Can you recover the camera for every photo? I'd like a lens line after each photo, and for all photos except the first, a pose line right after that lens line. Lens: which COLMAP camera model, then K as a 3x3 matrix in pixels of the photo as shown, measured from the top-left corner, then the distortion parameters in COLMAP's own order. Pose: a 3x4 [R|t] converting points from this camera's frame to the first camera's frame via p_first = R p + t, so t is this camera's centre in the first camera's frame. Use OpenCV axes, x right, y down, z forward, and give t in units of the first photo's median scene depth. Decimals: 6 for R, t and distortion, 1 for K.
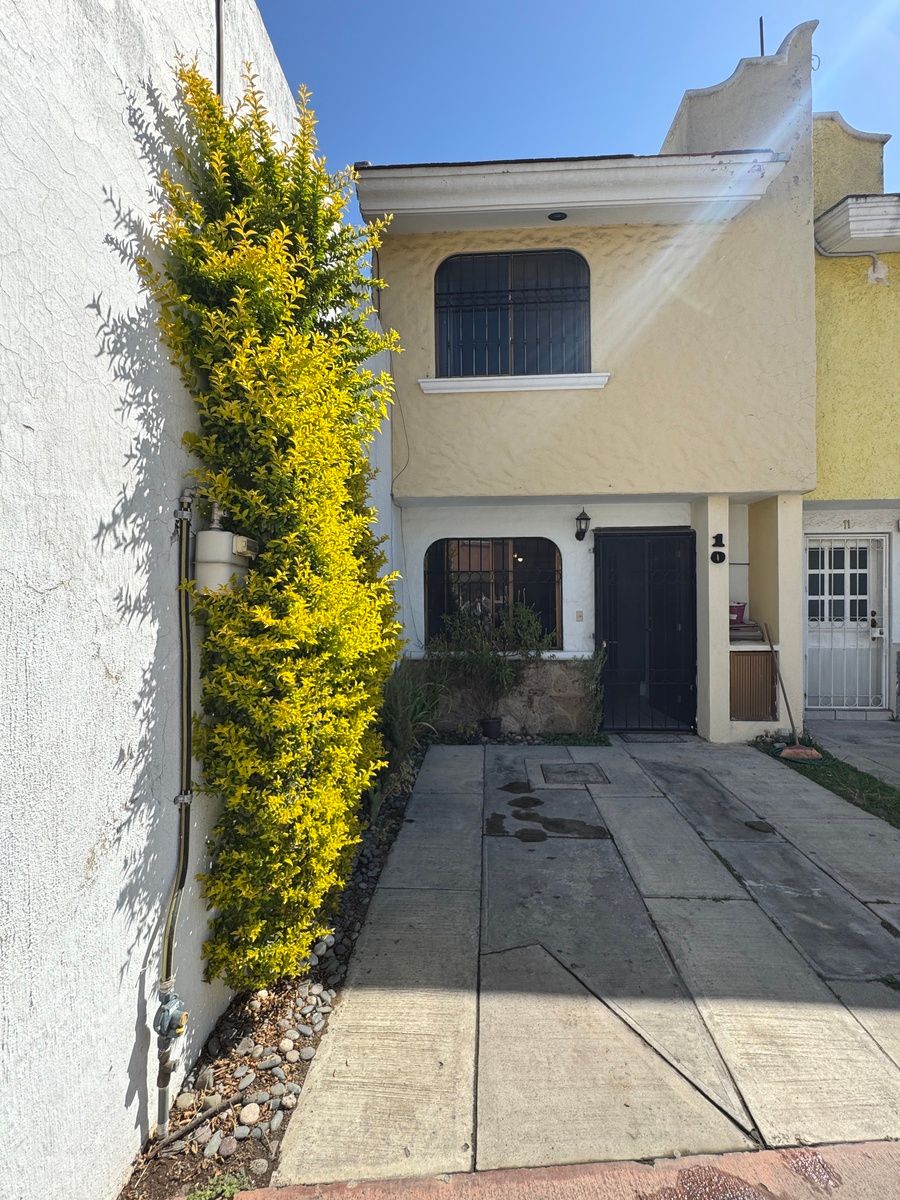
lens RADIAL K [[538.3, 0, 452.2], [0, 538.3, 597.2], [0, 0, 1]] dist [-0.002854, -0.000153]
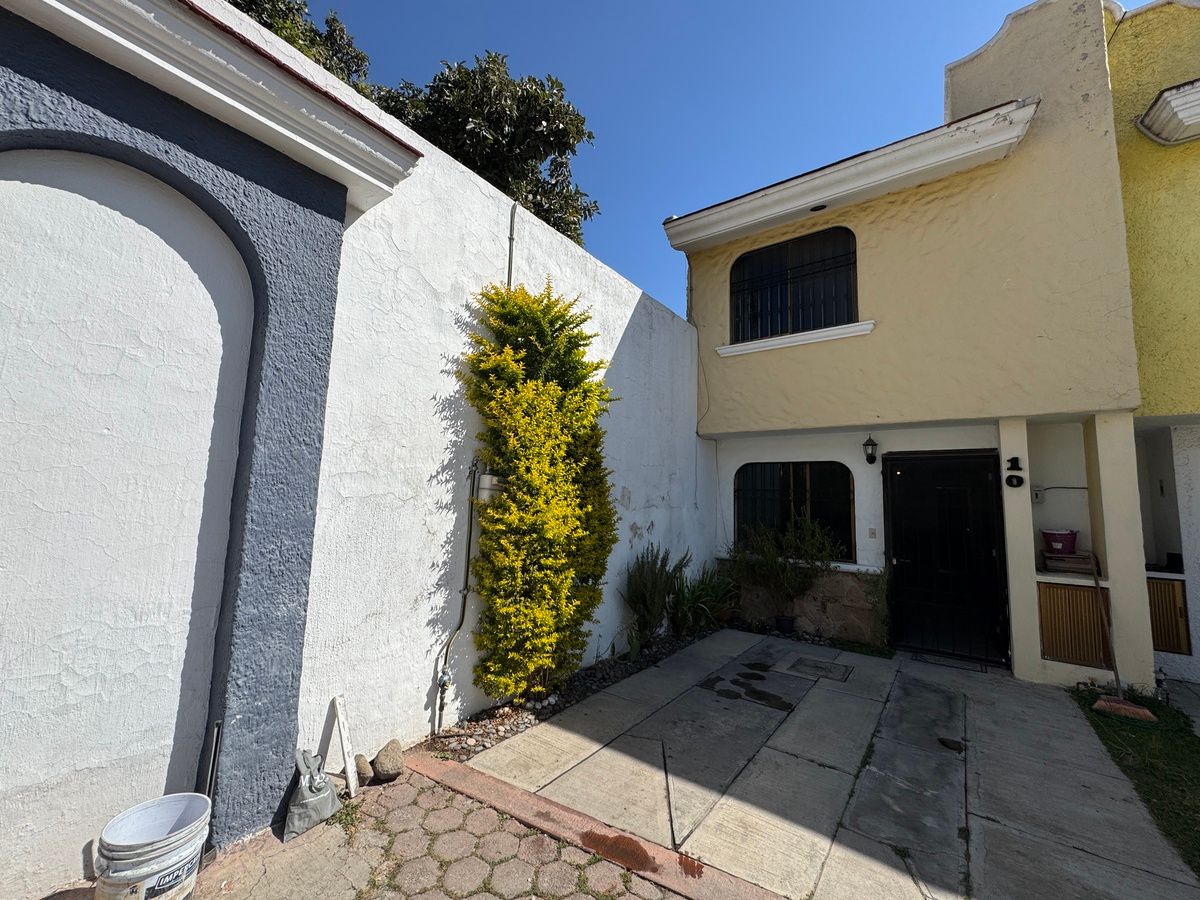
lens RADIAL K [[479.2, 0, 597.3], [0, 479.2, 449.2], [0, 0, 1]] dist [-0.003622, -0.000089]
pose [[0.833731, -0.024850, -0.551611, 0.477830], [-0.039155, 0.993811, -0.103953, -0.017382], [0.550780, 0.108267, 0.827598, -0.190546]]
